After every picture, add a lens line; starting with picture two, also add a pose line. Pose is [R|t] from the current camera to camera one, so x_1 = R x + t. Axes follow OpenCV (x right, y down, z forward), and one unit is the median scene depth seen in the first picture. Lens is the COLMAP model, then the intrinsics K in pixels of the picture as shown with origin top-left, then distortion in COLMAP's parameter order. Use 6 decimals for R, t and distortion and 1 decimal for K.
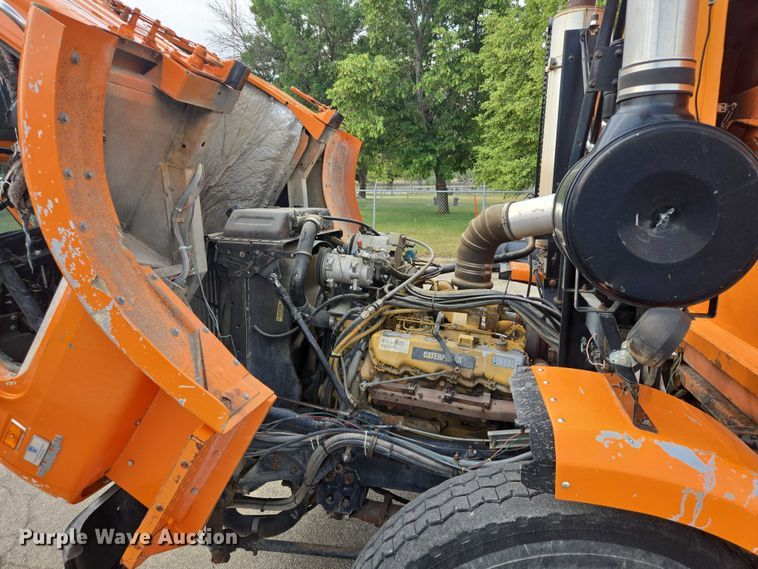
lens RADIAL K [[514.9, 0, 379.0], [0, 514.9, 284.5], [0, 0, 1]] dist [0.073793, -0.067240]
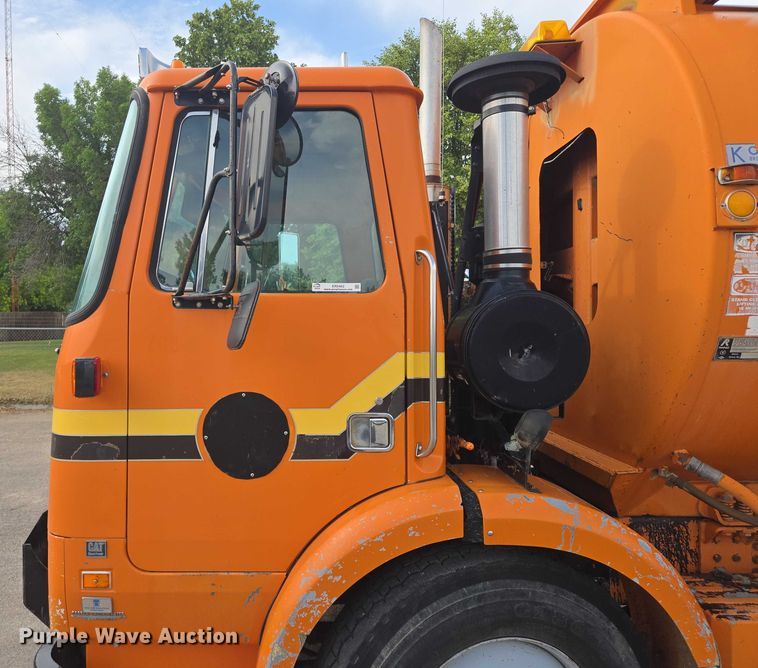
lens RADIAL K [[568.8, 0, 325.8], [0, 568.8, 331.8], [0, 0, 1]] dist [0.087883, -0.144834]
pose [[0.978065, -0.022972, 0.207028, -0.368861], [0.058014, 0.984615, -0.164824, 0.057809], [-0.200056, 0.173220, 0.964351, -0.500826]]
